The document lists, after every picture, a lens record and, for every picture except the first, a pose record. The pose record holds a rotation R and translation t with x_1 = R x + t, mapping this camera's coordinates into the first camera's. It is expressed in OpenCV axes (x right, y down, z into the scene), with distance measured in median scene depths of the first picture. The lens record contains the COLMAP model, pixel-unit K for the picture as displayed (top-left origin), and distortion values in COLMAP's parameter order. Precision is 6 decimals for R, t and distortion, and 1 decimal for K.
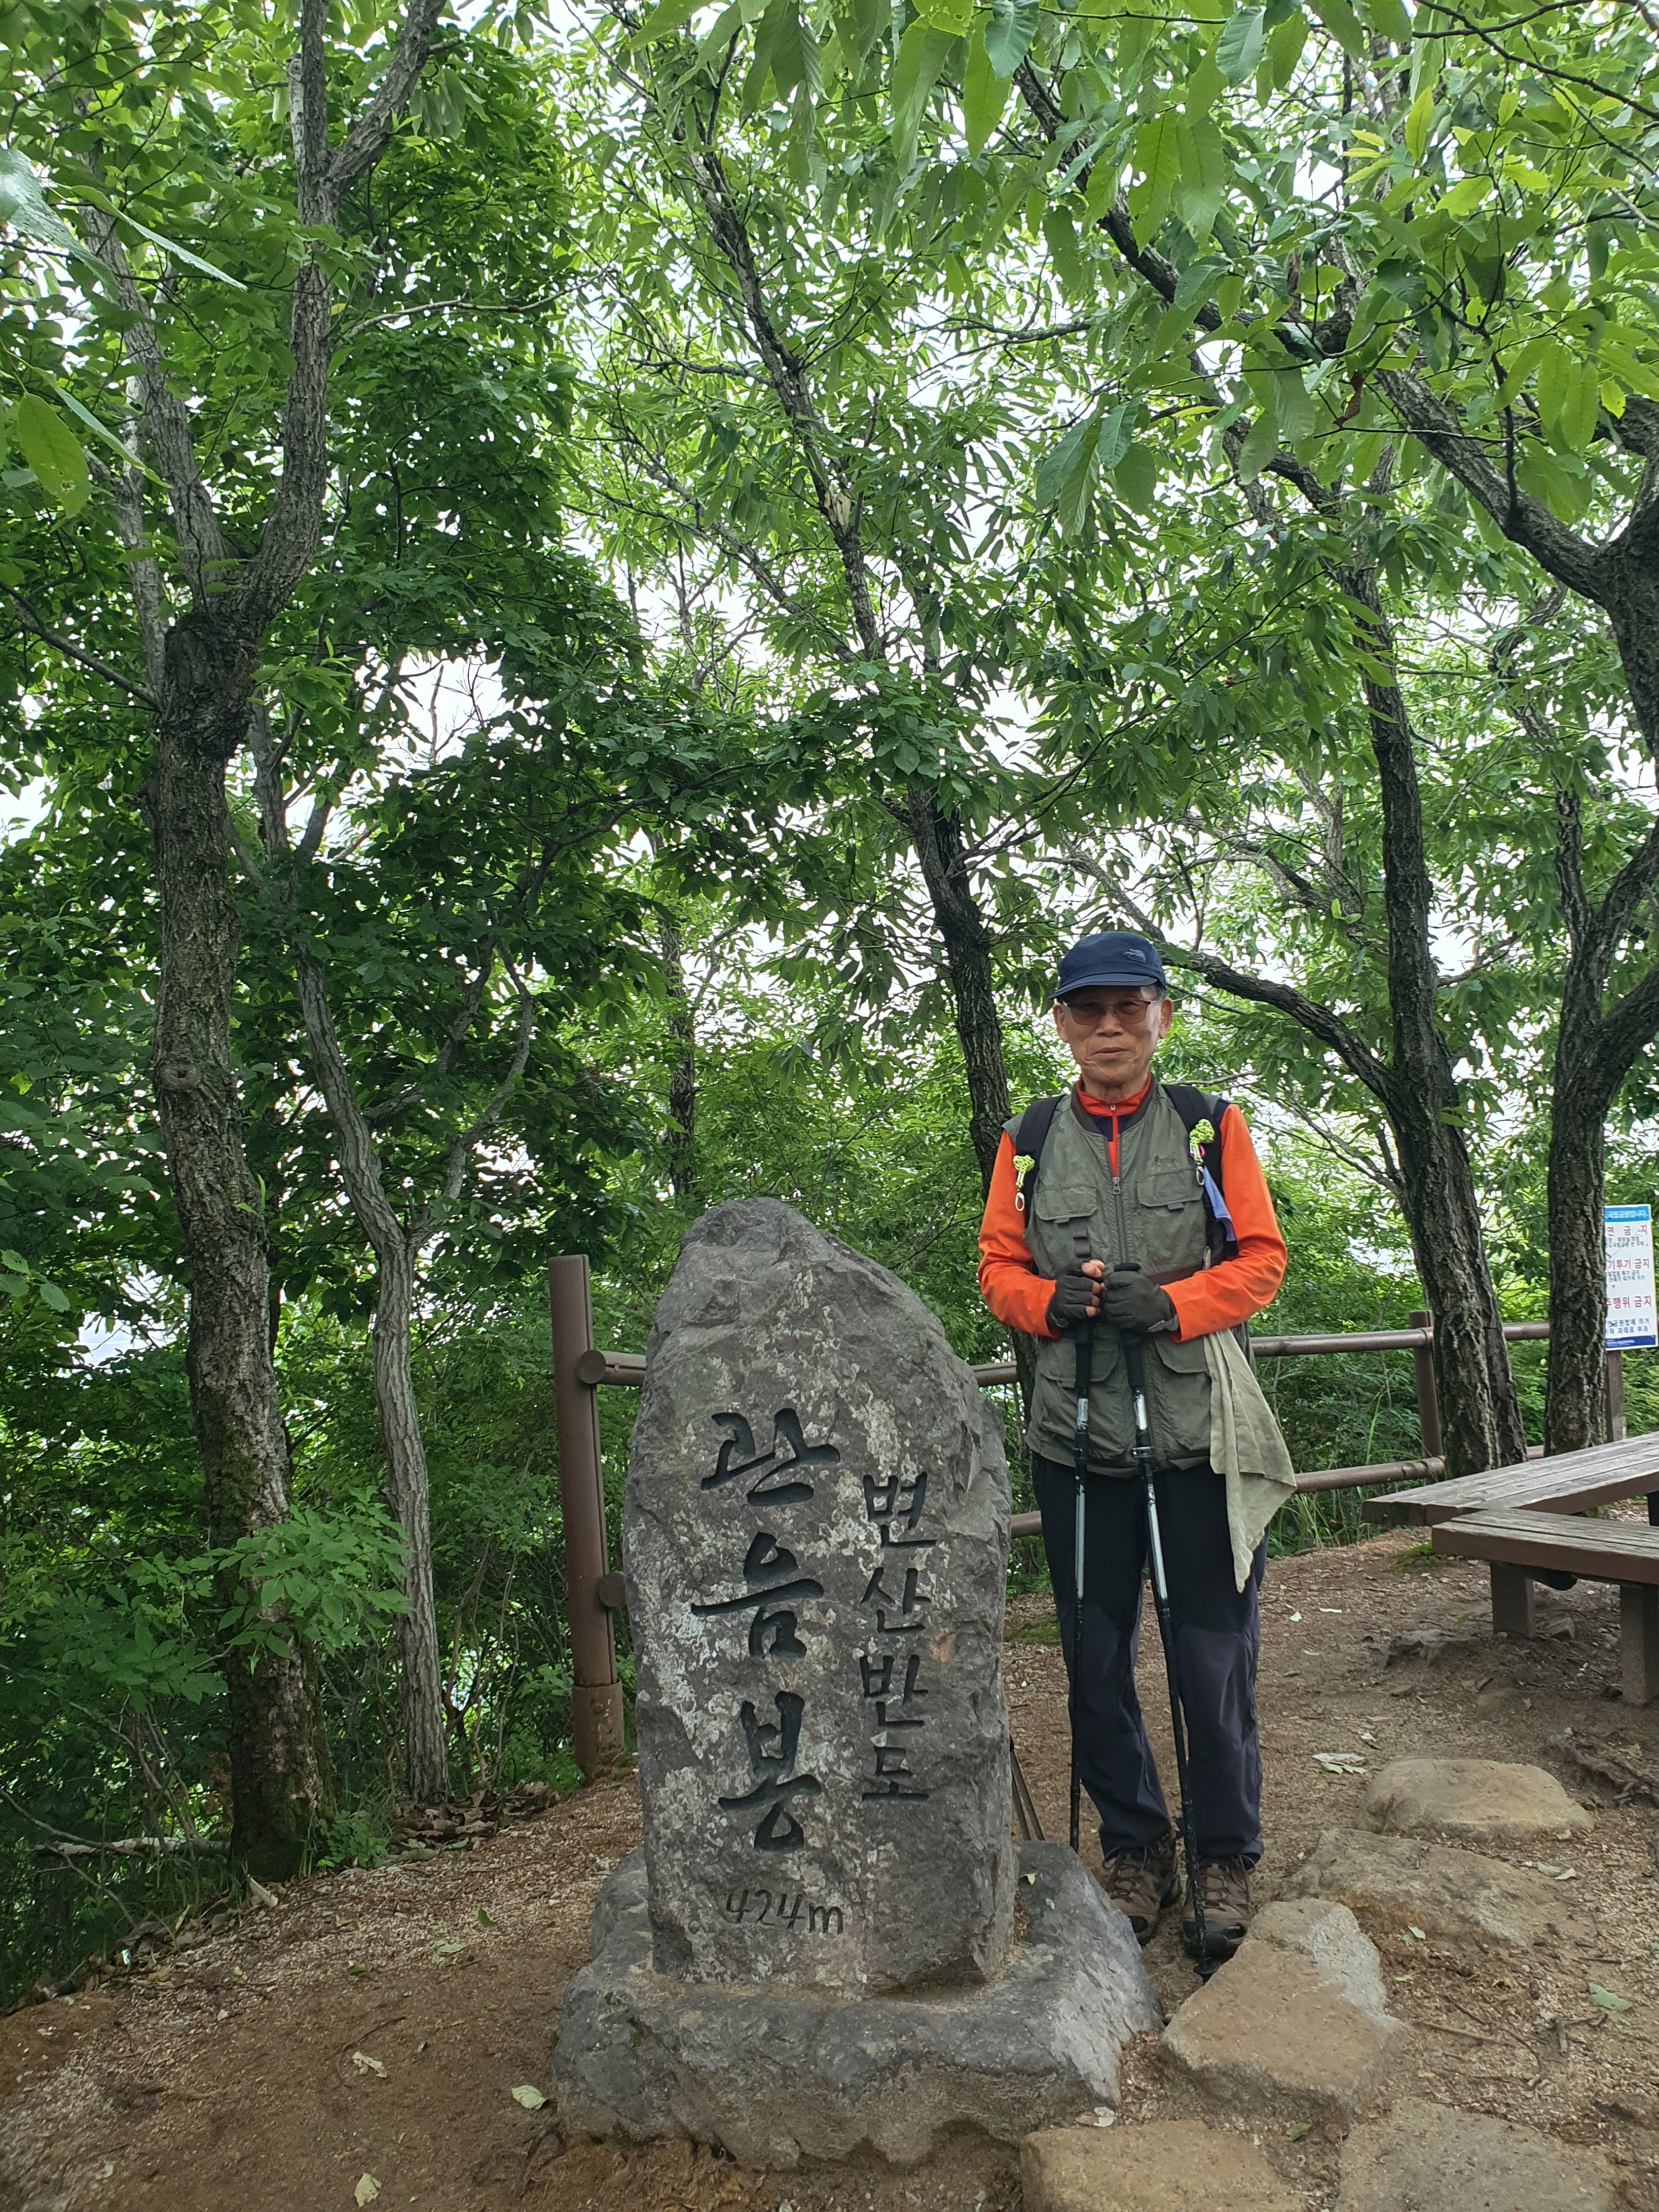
lens RADIAL K [[1745.7, 0, 932.5], [0, 1745.7, 1041.7], [0, 0, 1]] dist [-0.009221, 0.012309]
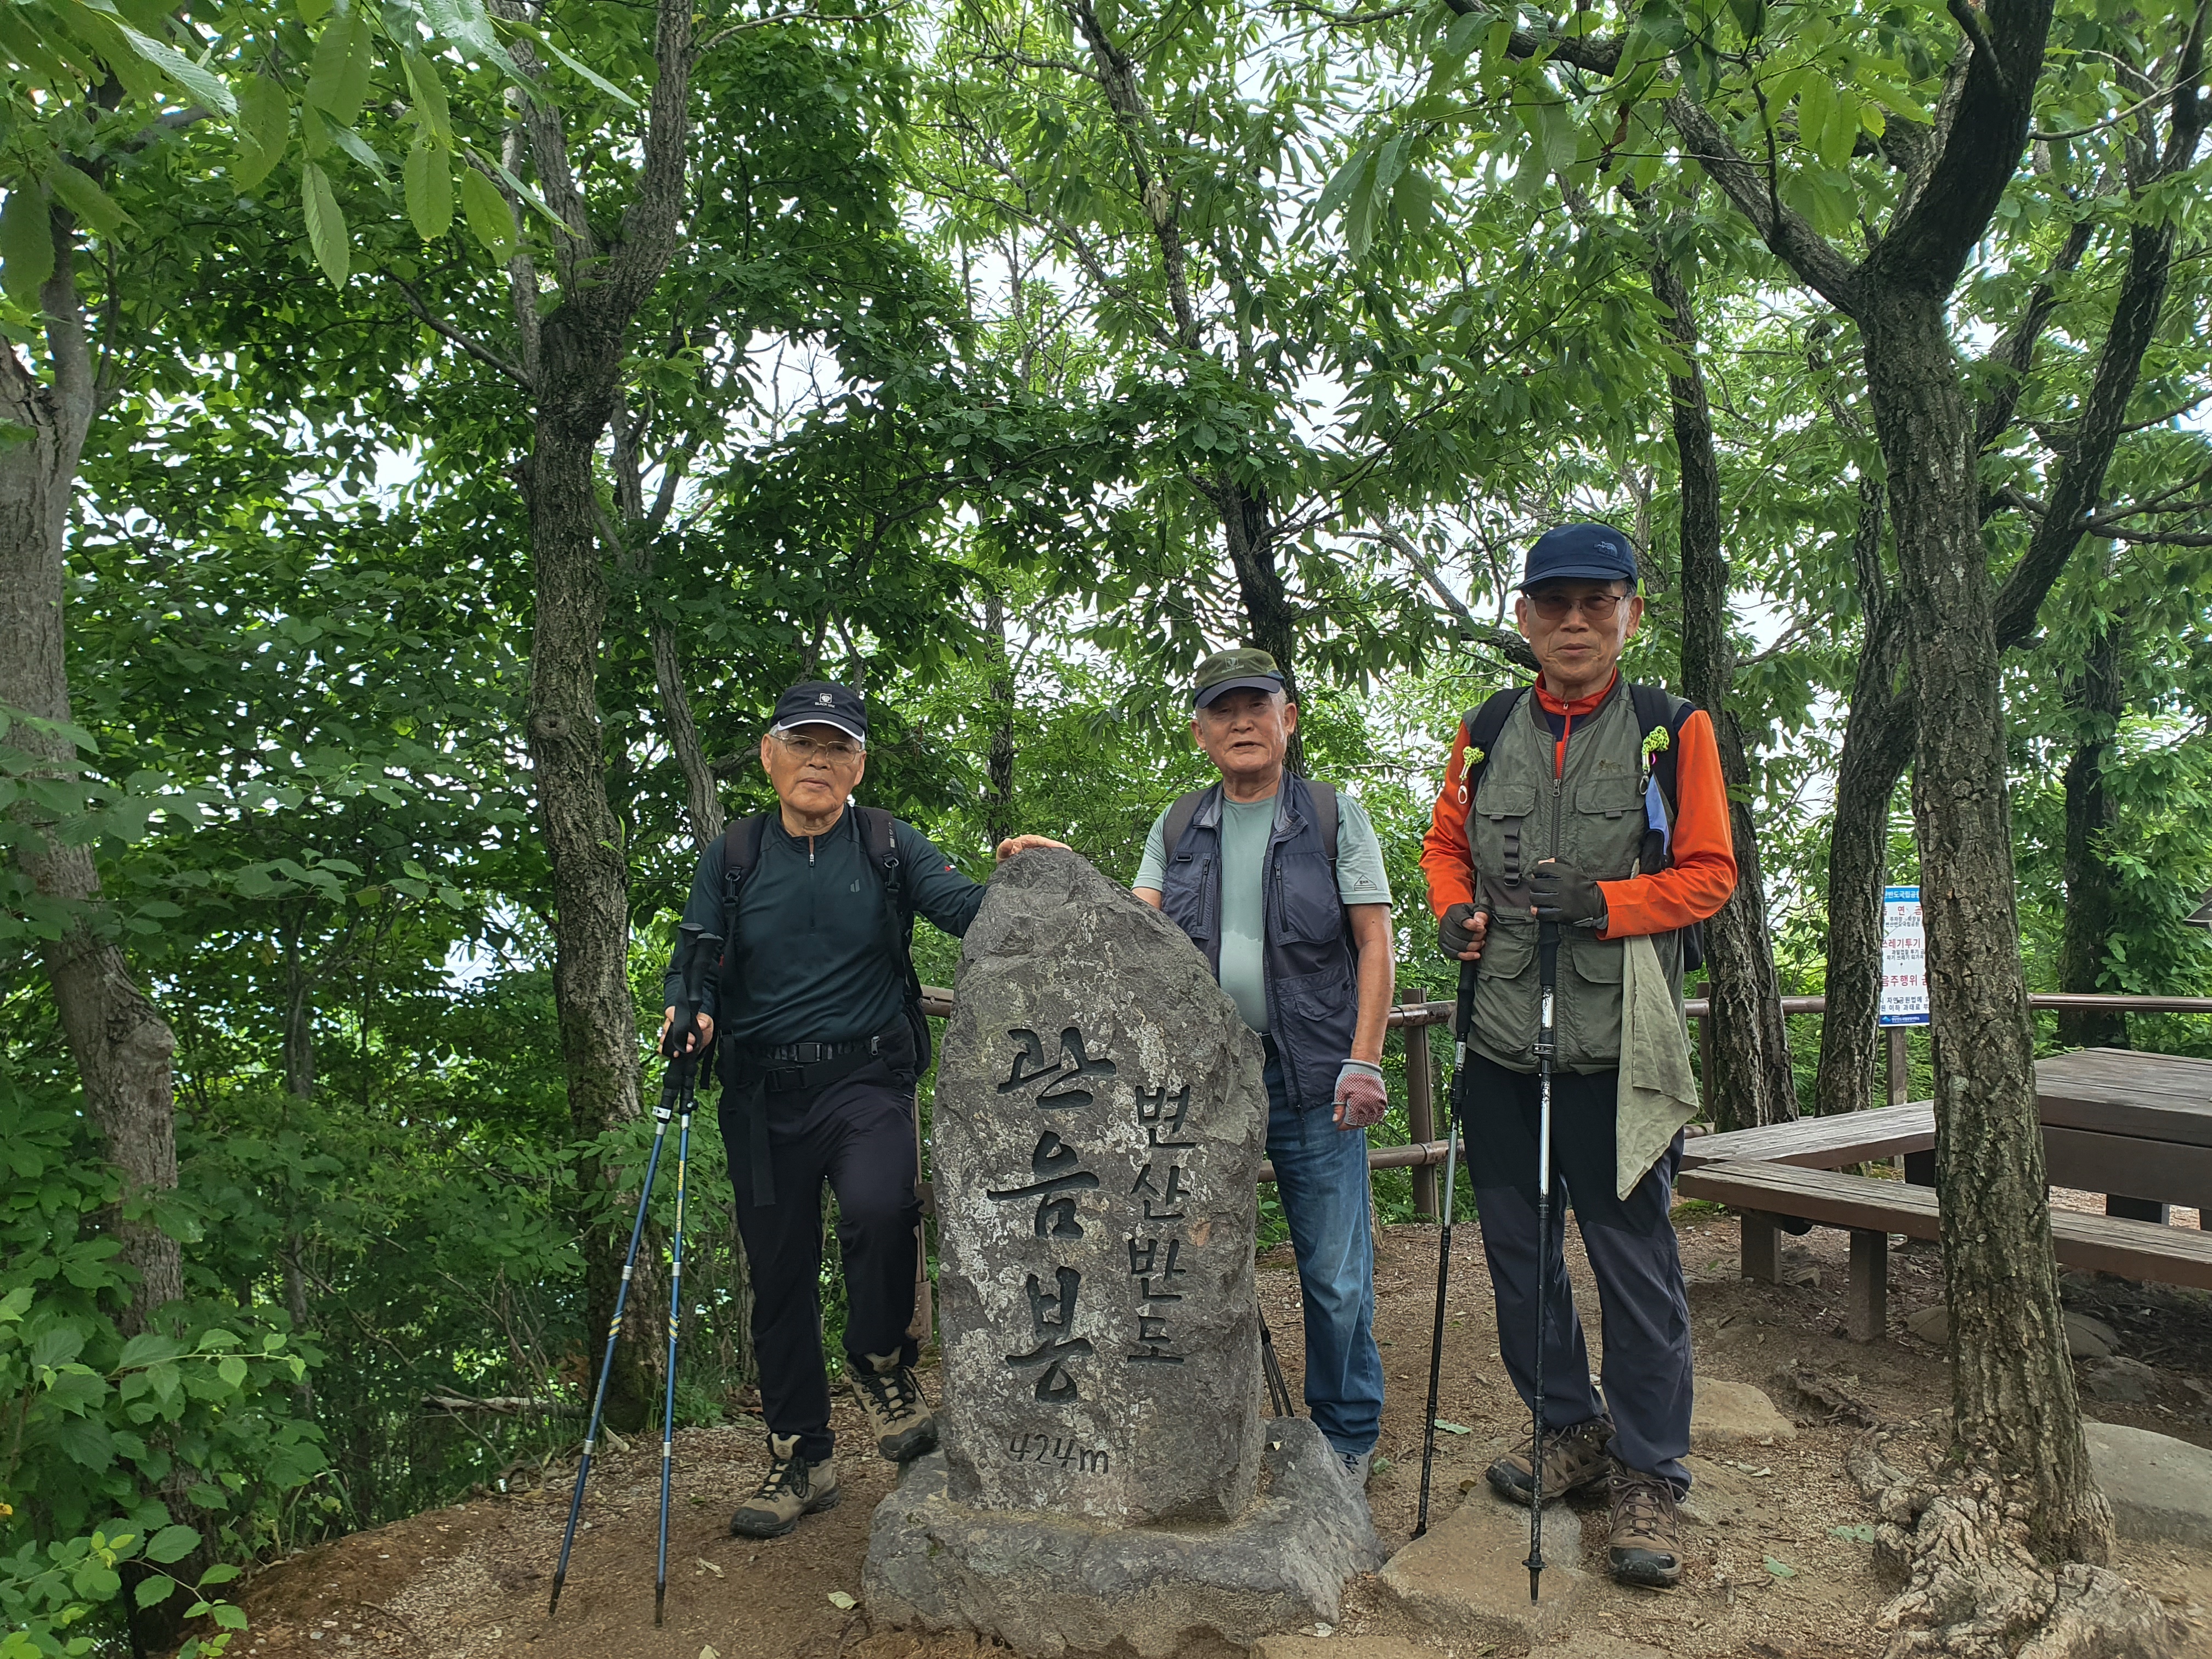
lens RADIAL K [[1745.7, 0, 1128.3], [0, 1745.7, 770.7], [0, 0, 1]] dist [-0.009221, 0.012309]
pose [[0.996940, 0.025927, -0.073750, 0.031351], [-0.023184, 0.999016, 0.037803, -0.003356], [0.074657, -0.035977, 0.996560, -0.129708]]
